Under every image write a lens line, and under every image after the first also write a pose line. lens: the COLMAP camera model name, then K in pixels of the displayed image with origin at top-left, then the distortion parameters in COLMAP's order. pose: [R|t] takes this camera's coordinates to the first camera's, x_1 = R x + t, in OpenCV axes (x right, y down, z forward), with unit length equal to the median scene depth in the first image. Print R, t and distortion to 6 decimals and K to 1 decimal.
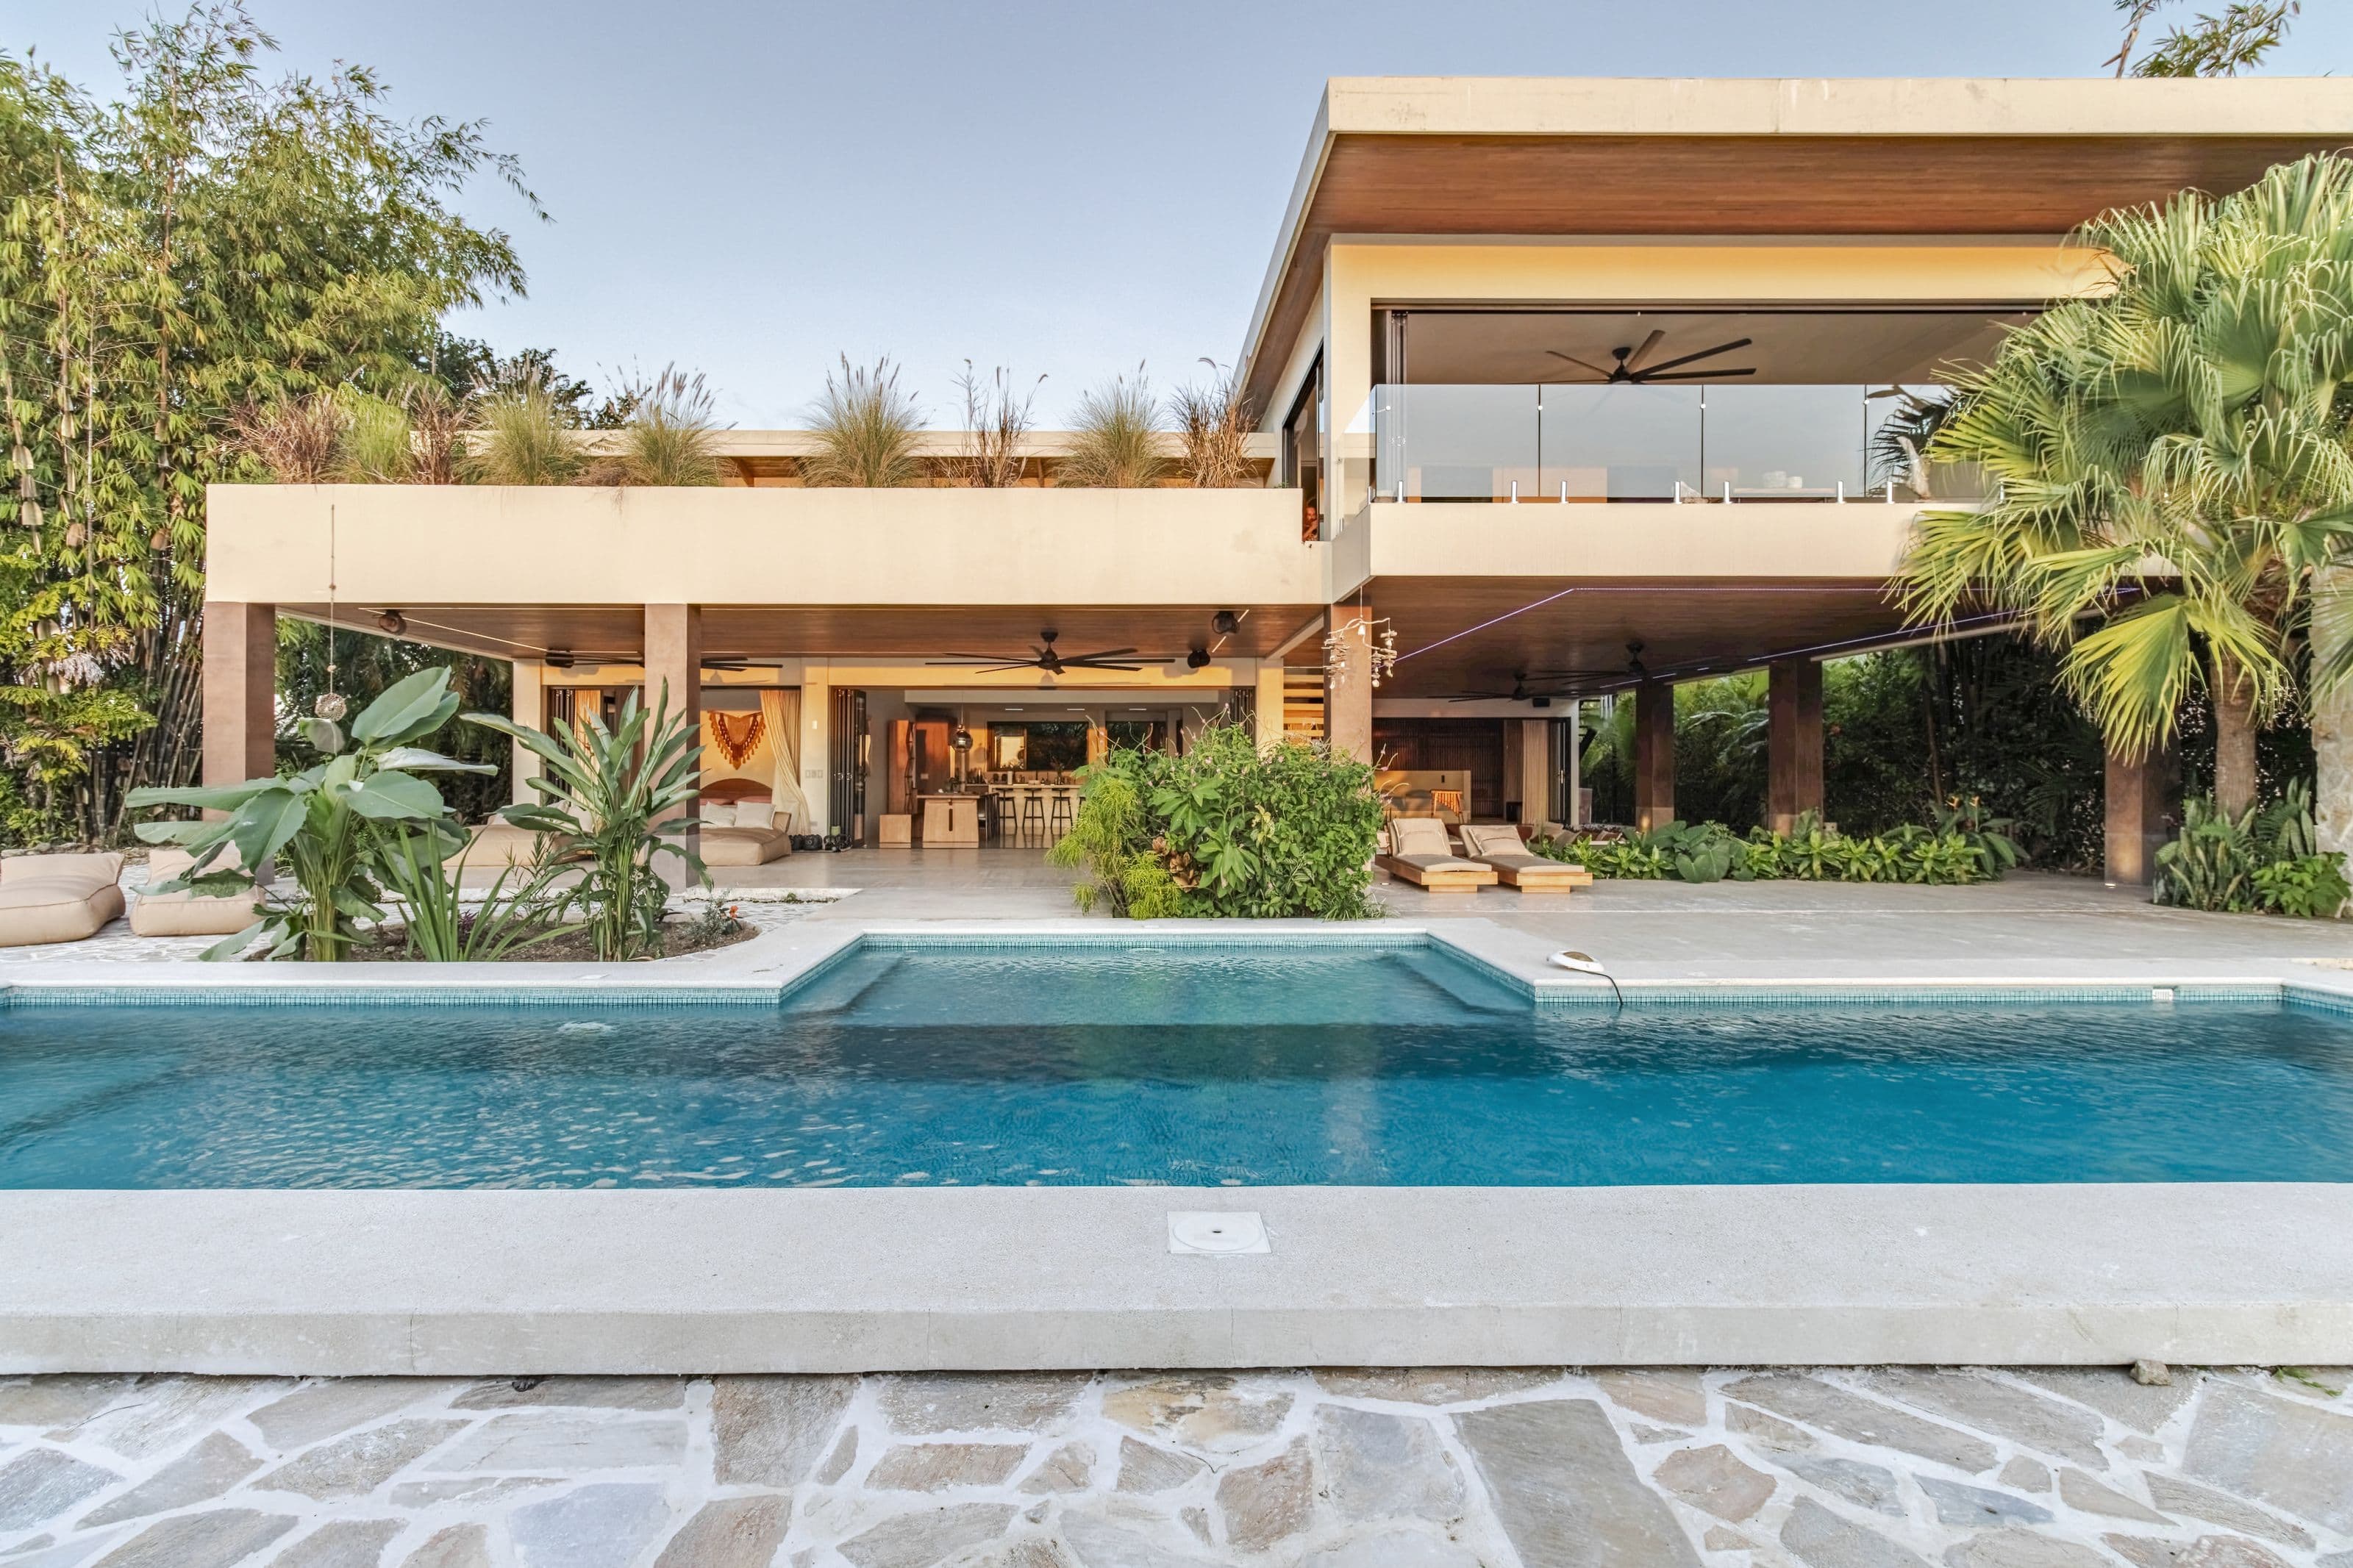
lens RADIAL K [[1108.8, 0, 1176.5], [0, 1108.8, 784.0], [0, 0, 1]] dist [0.003550, 0.000516]
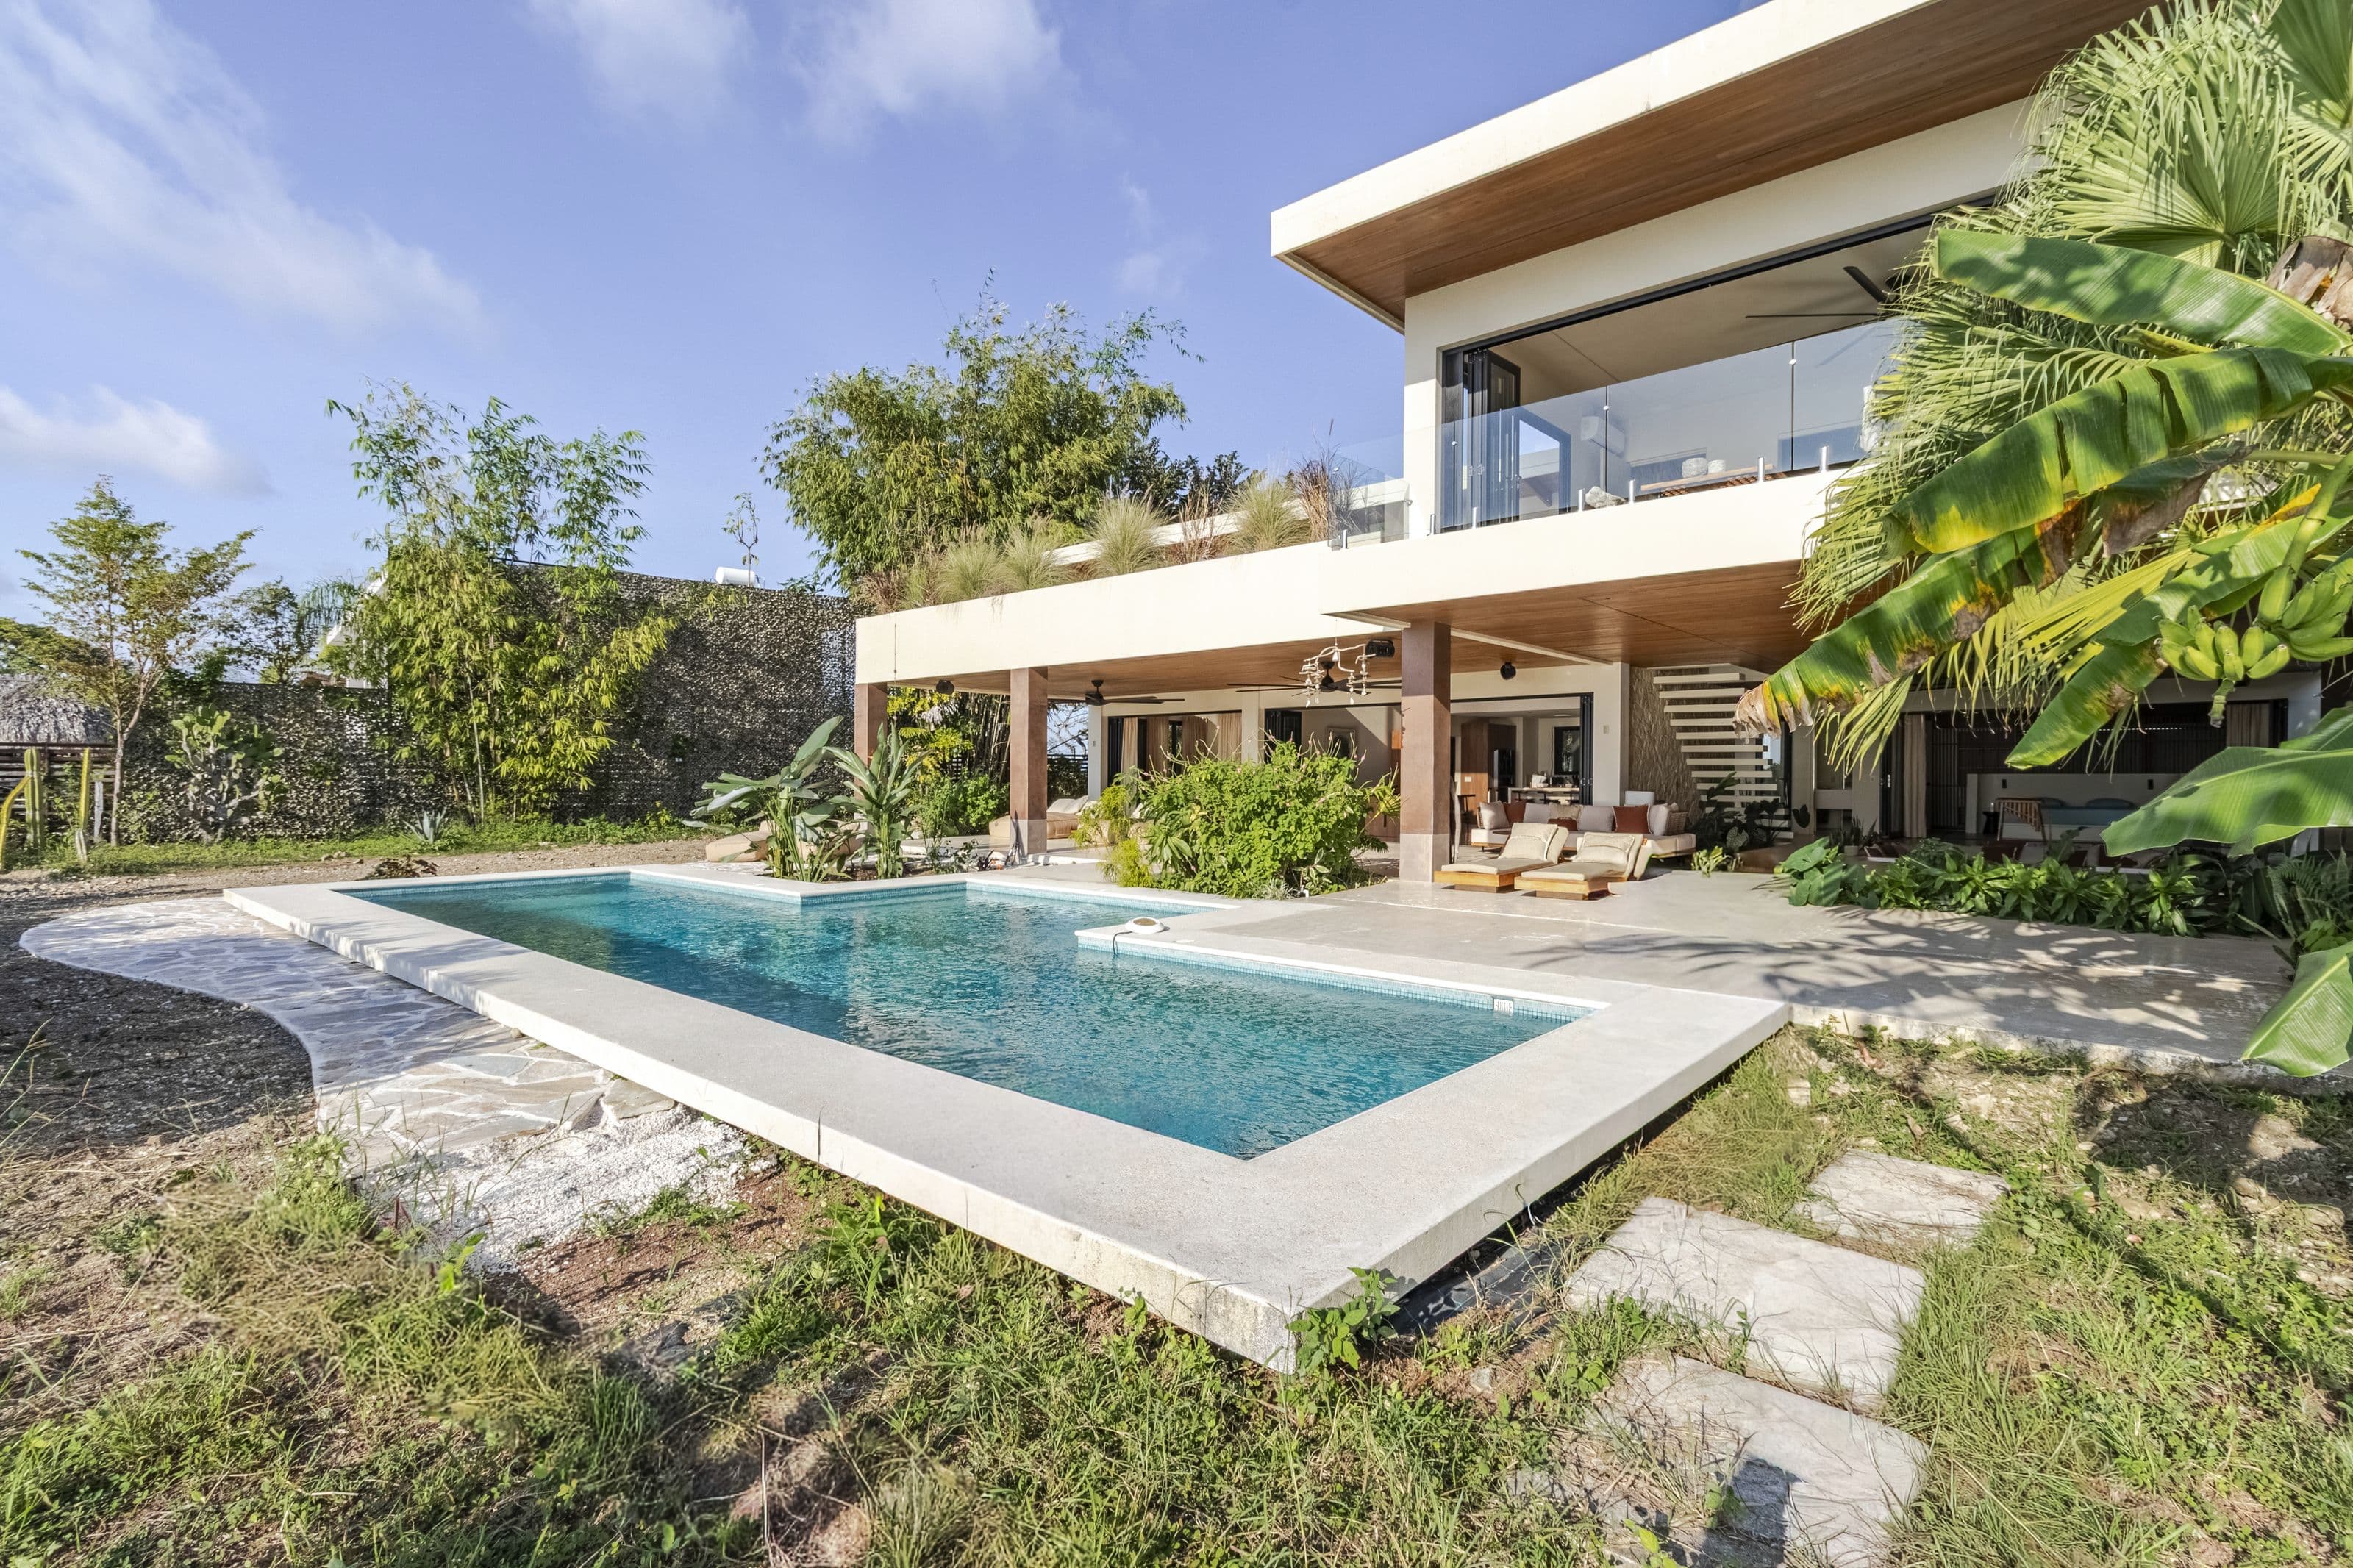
lens RADIAL K [[1108.8, 0, 1176.5], [0, 1108.8, 784.0], [0, 0, 1]] dist [0.003550, 0.000516]
pose [[0.729250, 0.007583, -0.684206, 0.505375], [-0.009572, 0.999954, 0.000881, -0.004023], [0.684181, 0.005906, 0.729289, 0.019480]]
